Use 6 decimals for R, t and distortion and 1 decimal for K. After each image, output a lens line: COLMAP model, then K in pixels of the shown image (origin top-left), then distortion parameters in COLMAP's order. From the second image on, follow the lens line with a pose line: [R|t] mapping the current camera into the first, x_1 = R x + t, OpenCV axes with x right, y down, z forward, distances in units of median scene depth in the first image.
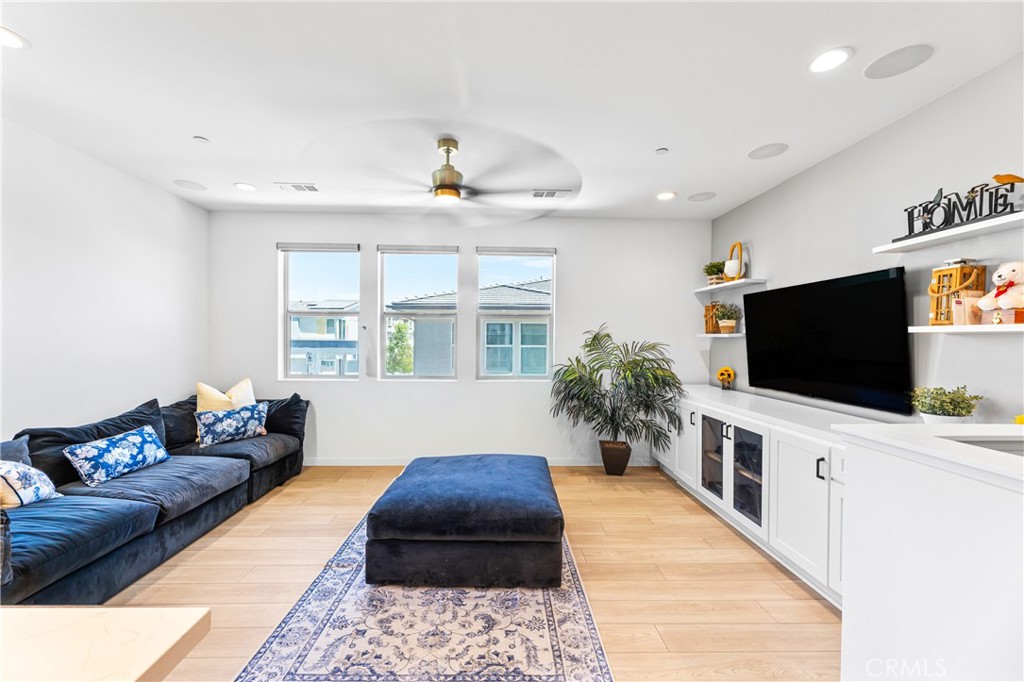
lens RADIAL K [[418.7, 0, 508.8], [0, 418.7, 341.7], [0, 0, 1]] dist [0.000236, 0.000012]
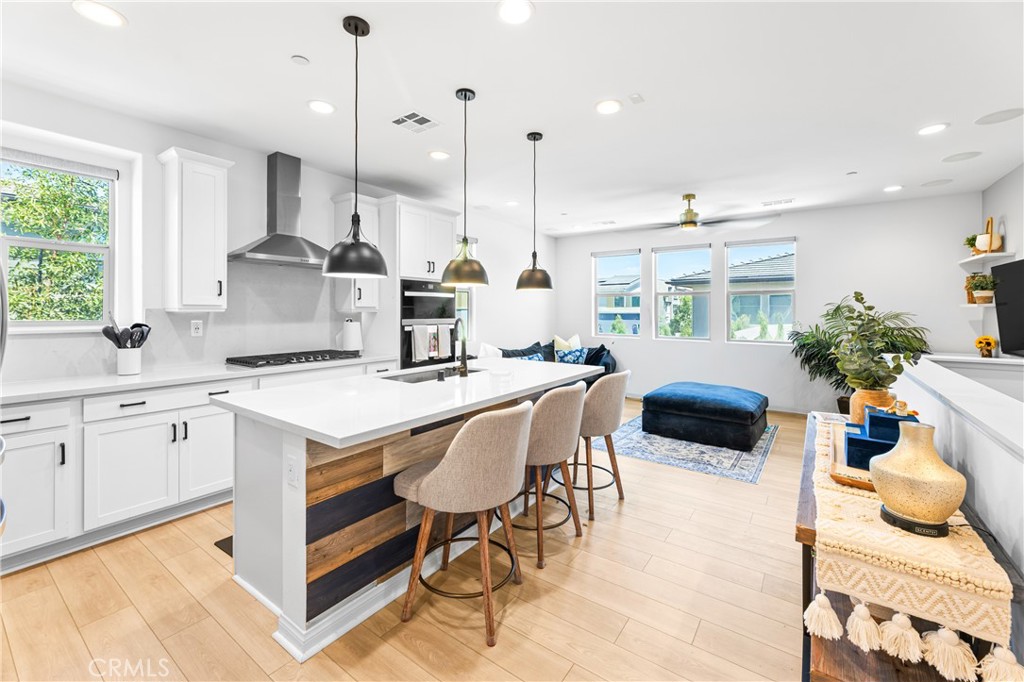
lens RADIAL K [[418.7, 0, 515.2], [0, 418.7, 311.4], [0, 0, 1]] dist [0.000236, 0.000012]
pose [[0.800791, -0.005189, -0.598921, 0.221850], [0.000519, 0.999968, -0.007970, 0.008443], [0.598944, 0.006072, 0.800768, -0.574470]]
